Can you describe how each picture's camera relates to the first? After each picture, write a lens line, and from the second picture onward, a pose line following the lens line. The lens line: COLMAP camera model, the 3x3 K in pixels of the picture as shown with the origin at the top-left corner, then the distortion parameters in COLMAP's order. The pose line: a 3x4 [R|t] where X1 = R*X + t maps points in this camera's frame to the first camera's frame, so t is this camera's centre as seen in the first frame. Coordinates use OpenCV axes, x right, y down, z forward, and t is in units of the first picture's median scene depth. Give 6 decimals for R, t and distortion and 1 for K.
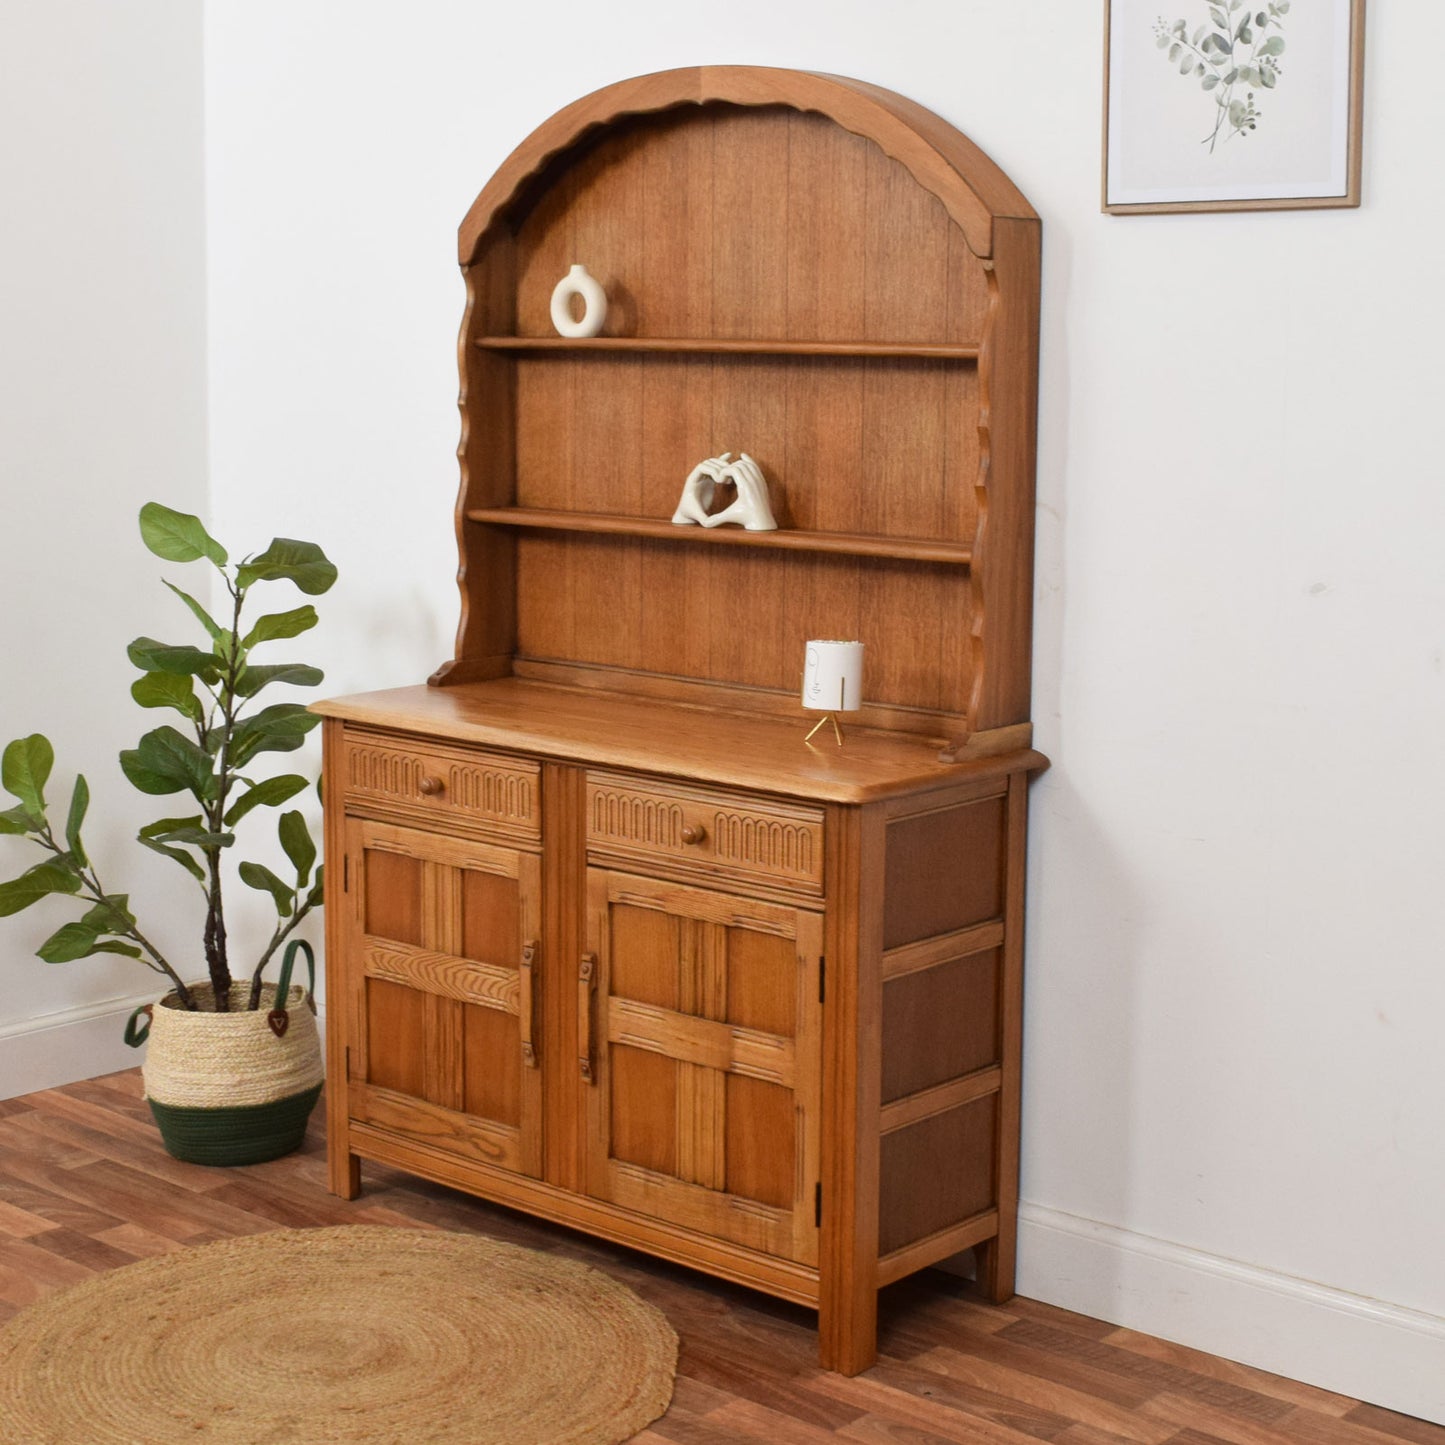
lens RADIAL K [[2500.4, 0, 705.6], [0, 2500.4, 637.9], [0, 0, 1]] dist [-0.021436, 0.000000]
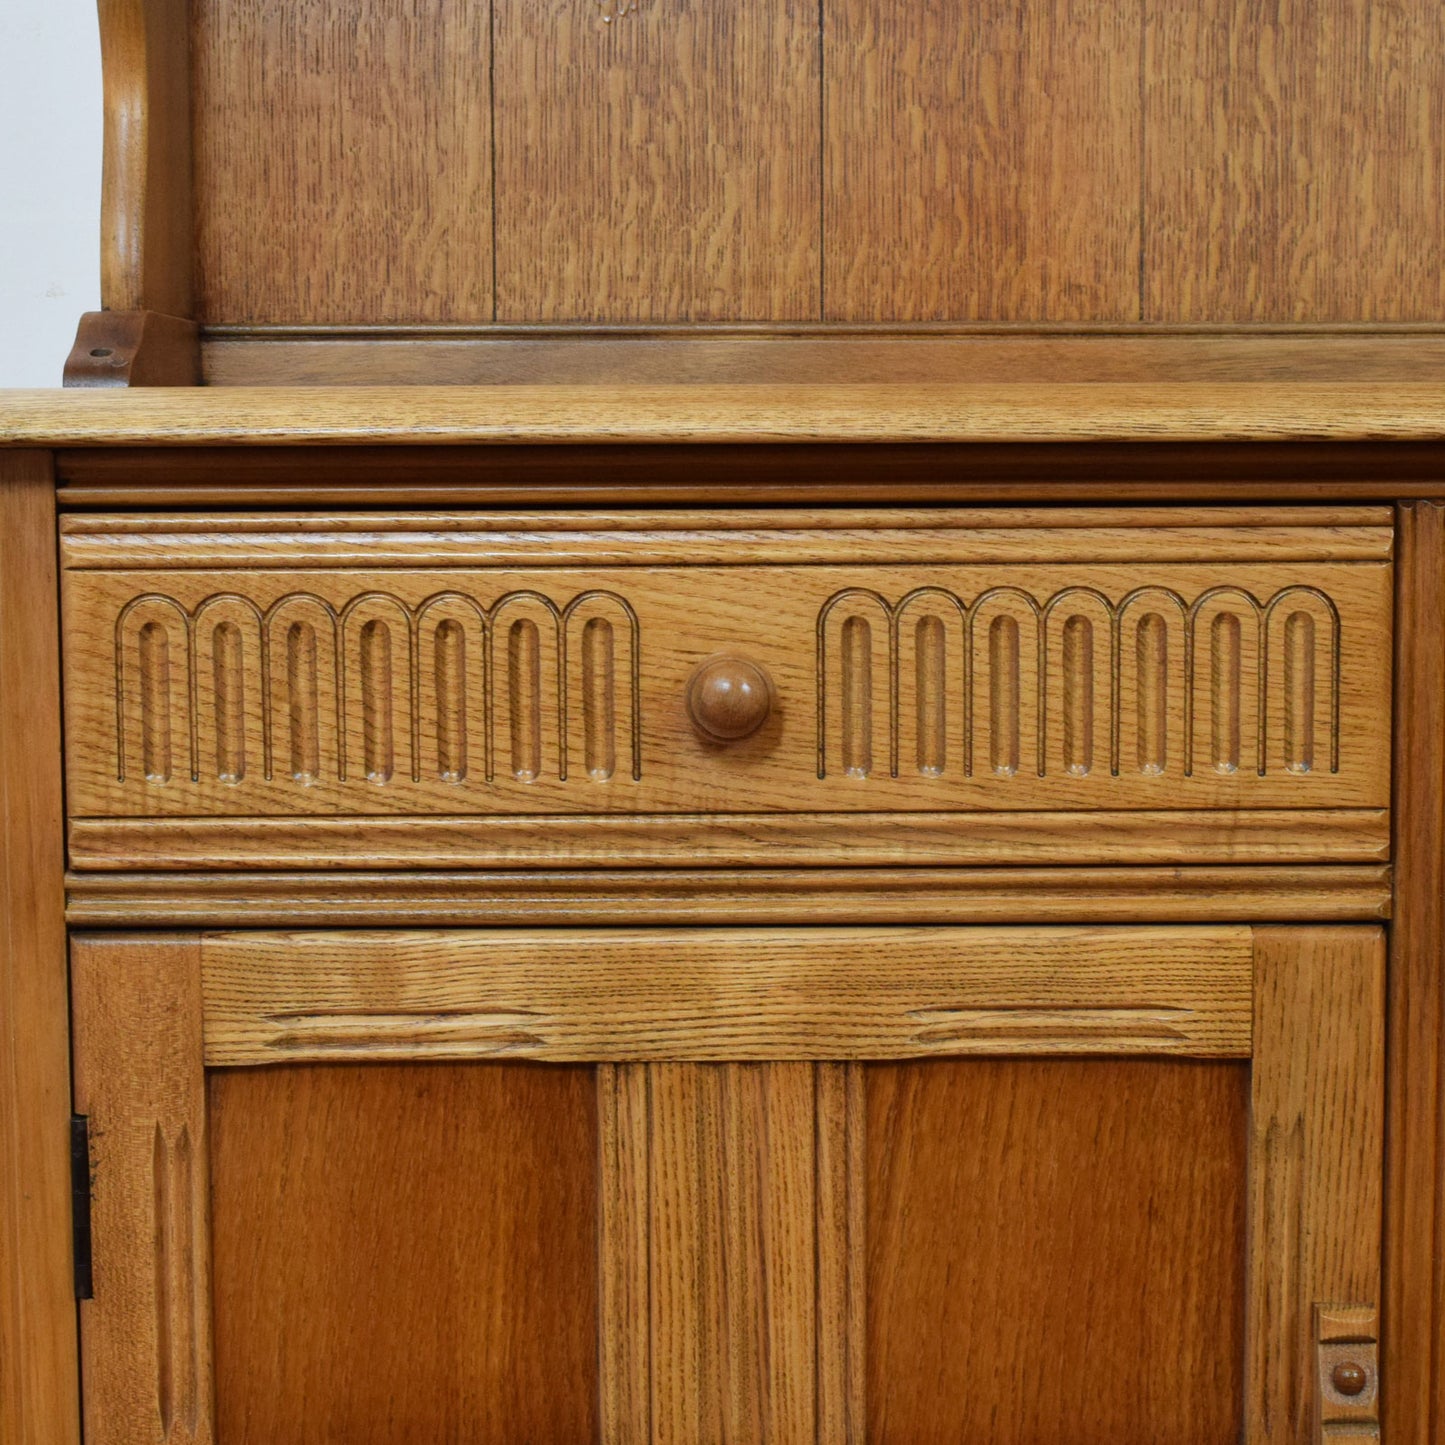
lens RADIAL K [[2944.4, 0, 725.0], [0, 2944.4, 729.0], [0, 0, 1]] dist [-0.006384, 0.000000]
pose [[0.748871, -0.072816, 0.658703, -0.278526], [0.093017, 0.995655, 0.004315, 0.061116], [-0.656155, 0.058039, 0.752391, 0.818387]]
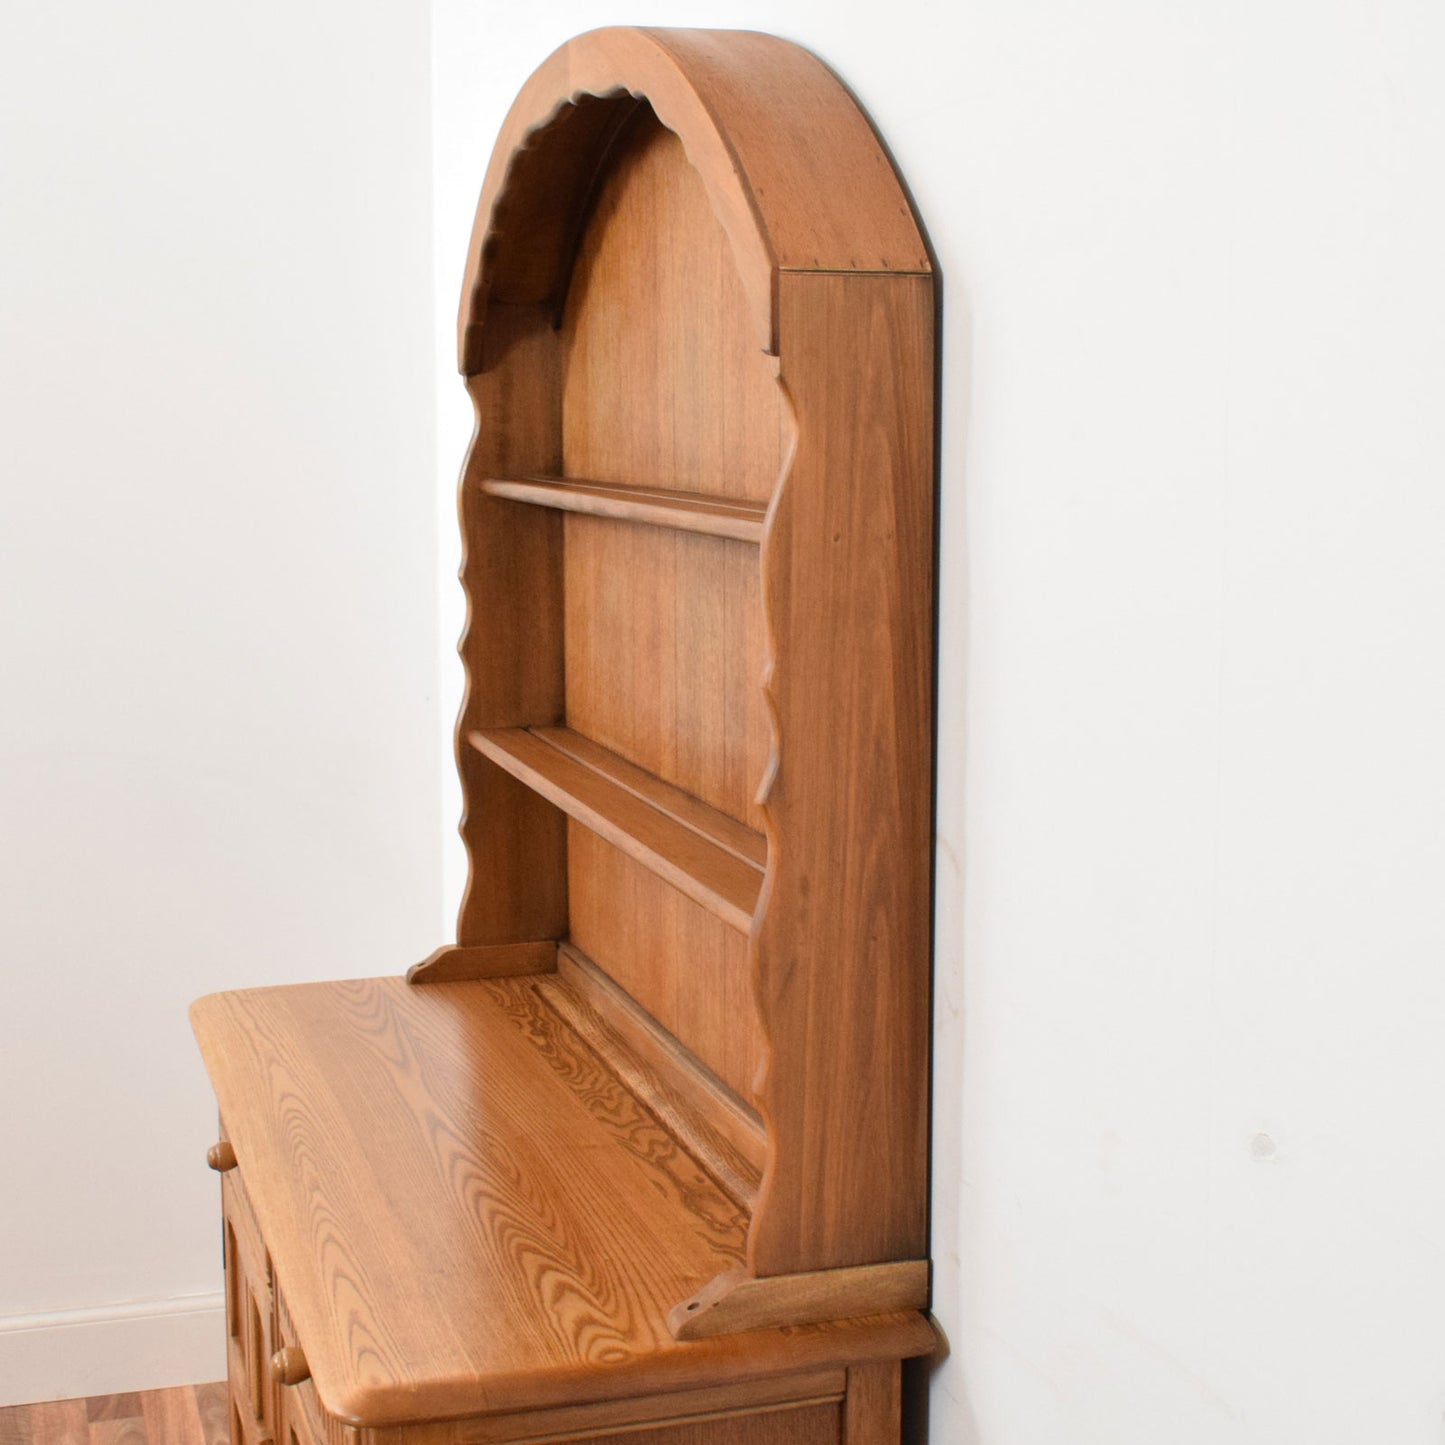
lens RADIAL K [[2252.0, 0, 718.4], [0, 2252.0, 711.2], [0, 0, 1]] dist [-0.025788, 0.000000]
pose [[0.859095, 0.061159, -0.508149, 0.304210], [-0.058485, 0.998062, 0.021246, -0.080971], [0.508463, 0.011467, 0.861007, 0.553179]]
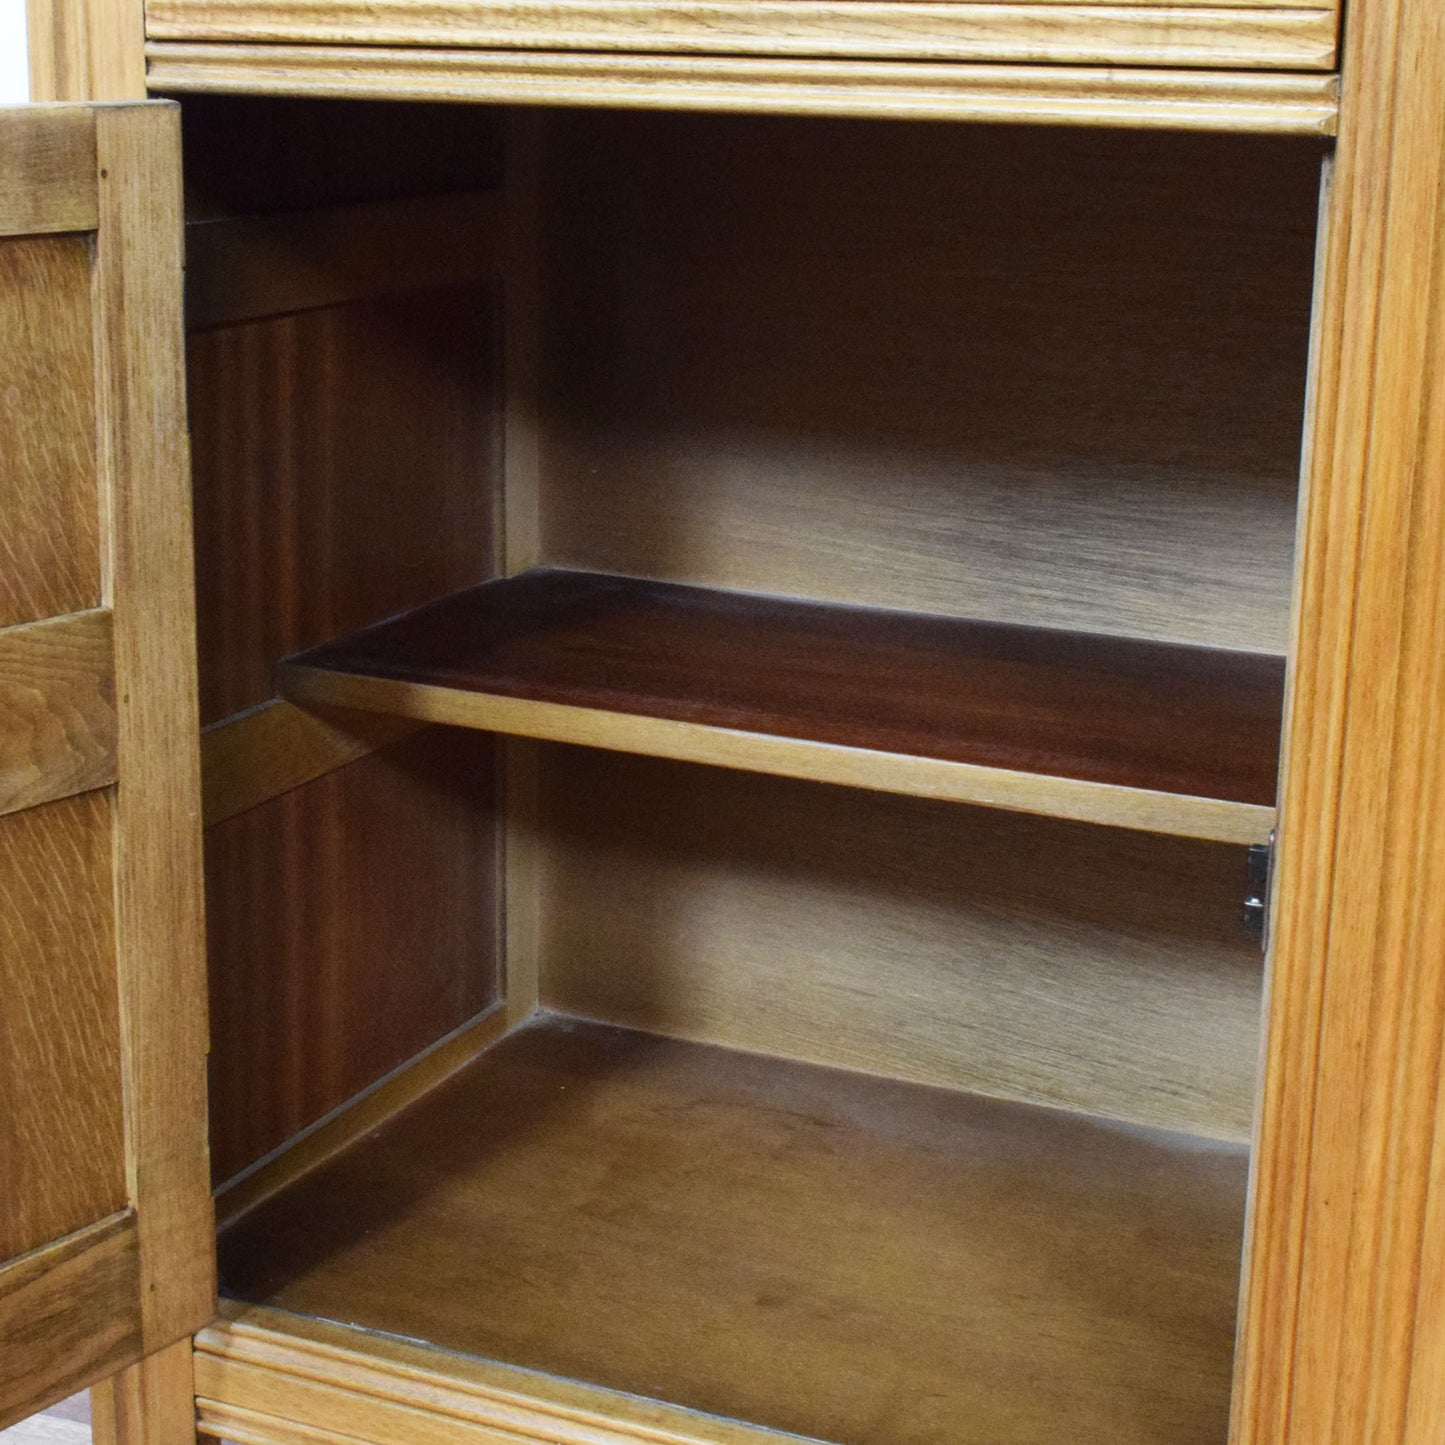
lens RADIAL K [[2732.8, 0, 715.3], [0, 2732.8, 719.6], [0, 0, 1]] dist [-0.035475, 0.000000]
pose [[0.956220, -0.067108, 0.284851, -0.179032], [0.026392, 0.989161, 0.144441, 0.098302], [-0.291457, -0.130599, 0.947627, 0.773737]]
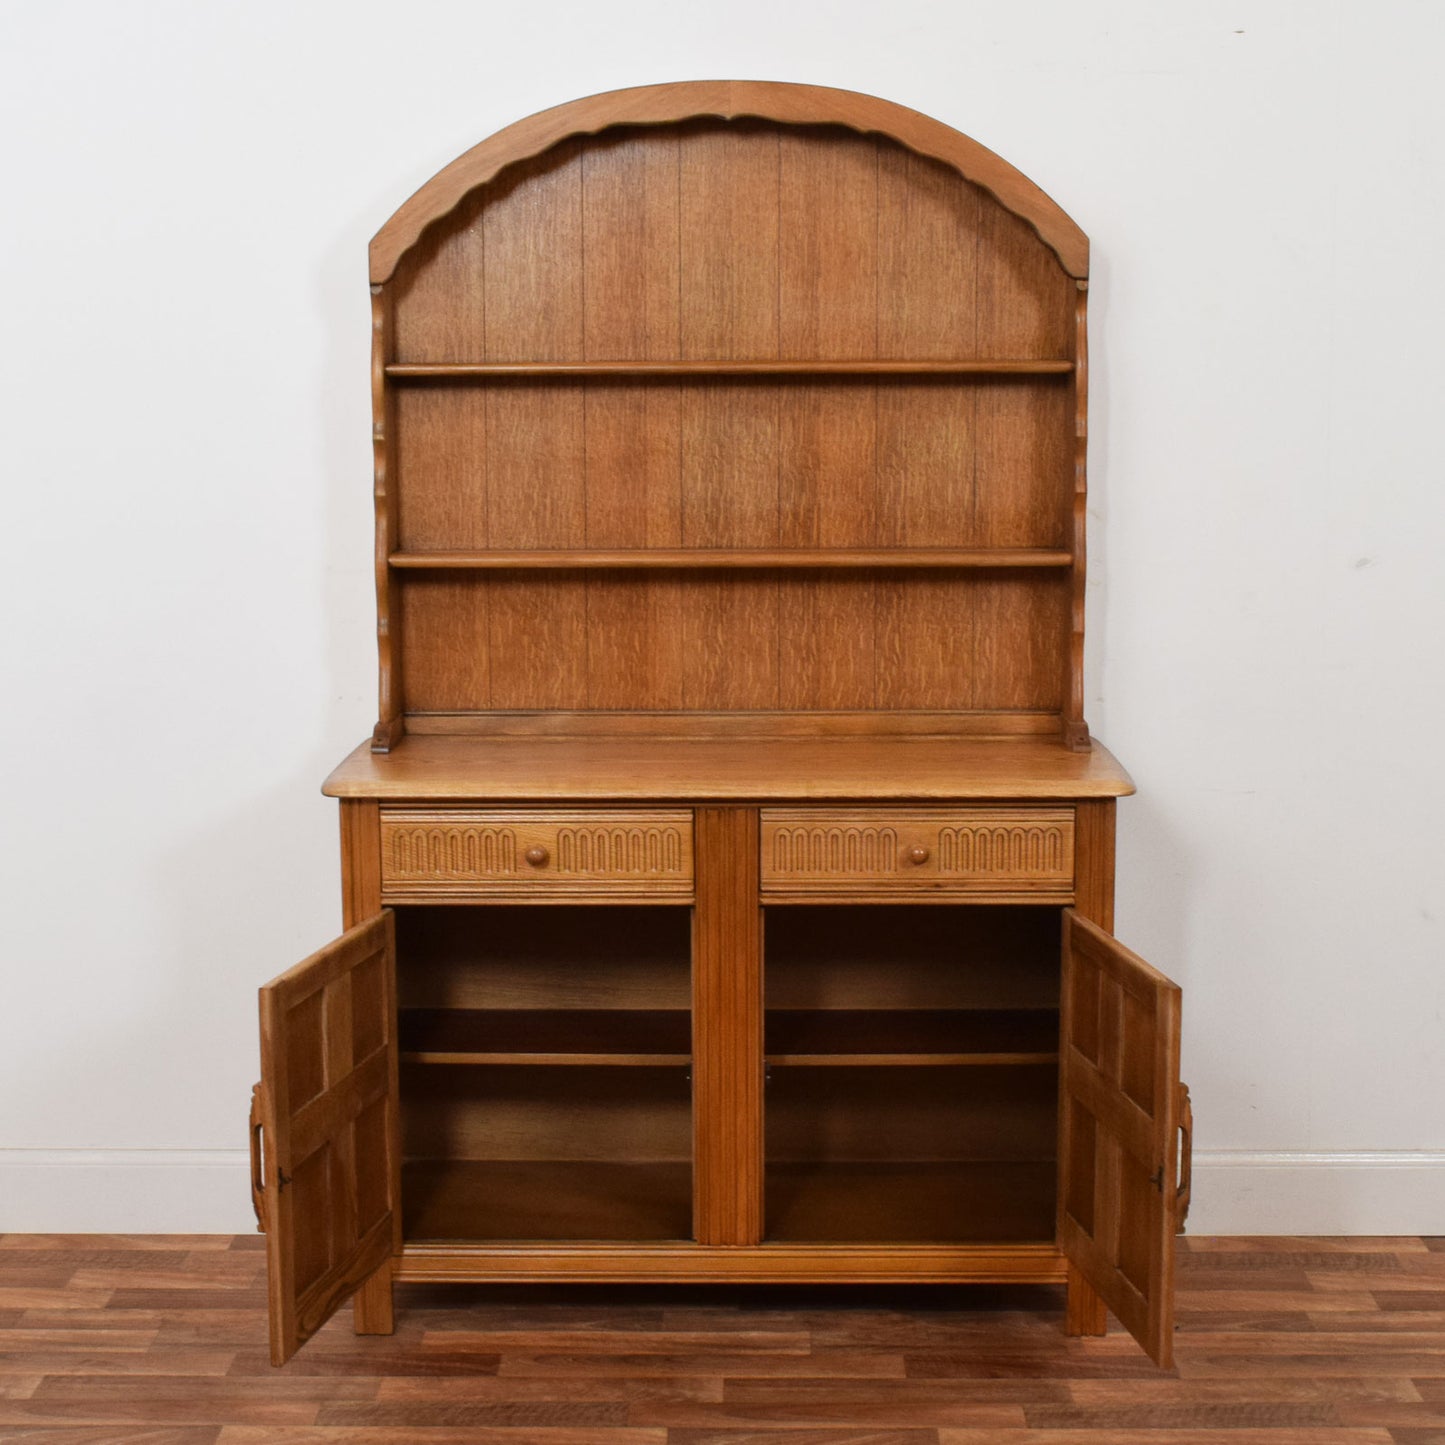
lens RADIAL K [[2500.4, 0, 696.4], [0, 2500.4, 704.4], [0, 0, 1]] dist [-0.021436, 0.000000]
pose [[0.768360, -0.109068, 0.630656, -0.643282], [0.092953, 0.993942, 0.058647, -0.044543], [-0.633232, 0.013559, 0.773843, 0.253785]]
